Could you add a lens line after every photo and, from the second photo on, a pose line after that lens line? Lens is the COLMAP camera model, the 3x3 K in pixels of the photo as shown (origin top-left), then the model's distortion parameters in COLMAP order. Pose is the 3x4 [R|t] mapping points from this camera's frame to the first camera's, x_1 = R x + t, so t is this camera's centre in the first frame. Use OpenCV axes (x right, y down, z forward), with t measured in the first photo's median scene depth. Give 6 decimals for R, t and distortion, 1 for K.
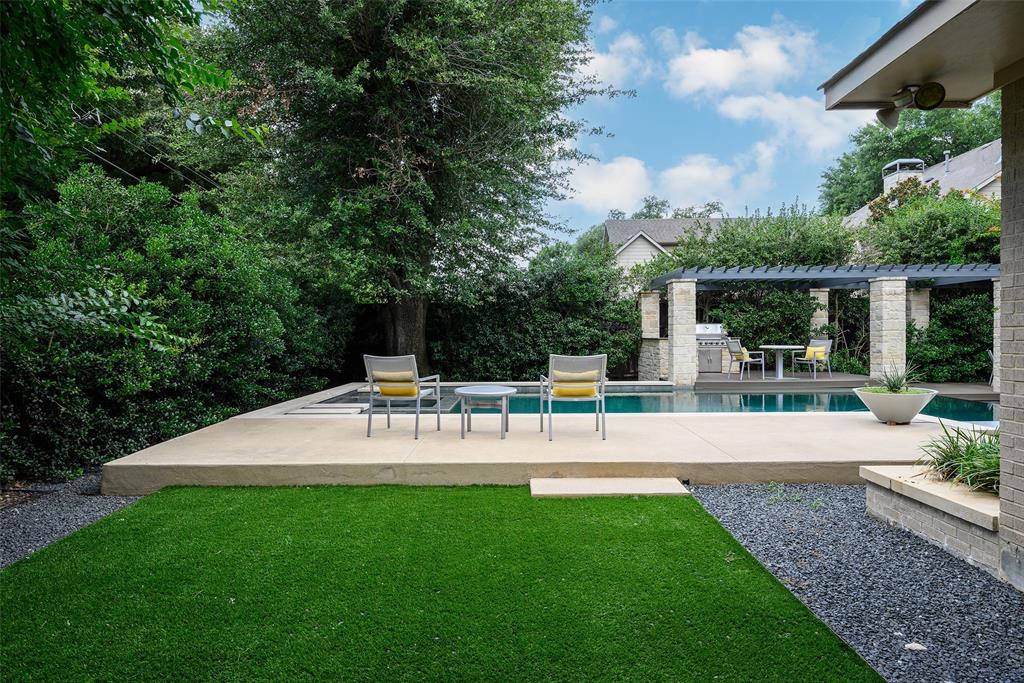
lens RADIAL K [[608.9, 0, 509.2], [0, 608.9, 338.9], [0, 0, 1]] dist [-0.003840, -0.000717]
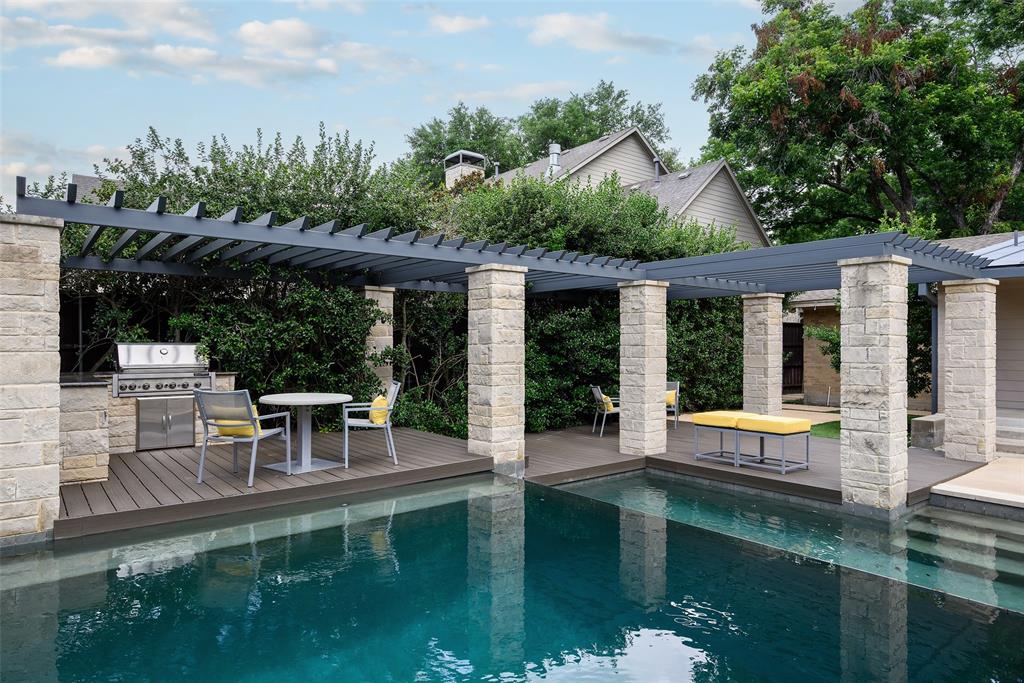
lens RADIAL K [[608.9, 0, 509.6], [0, 608.9, 343.2], [0, 0, 1]] dist [-0.003840, -0.000717]
pose [[0.768140, 0.010565, 0.640195, 0.230638], [-0.002757, 0.999909, -0.013194, -0.020285], [-0.640276, 0.008370, 0.768099, 0.469488]]
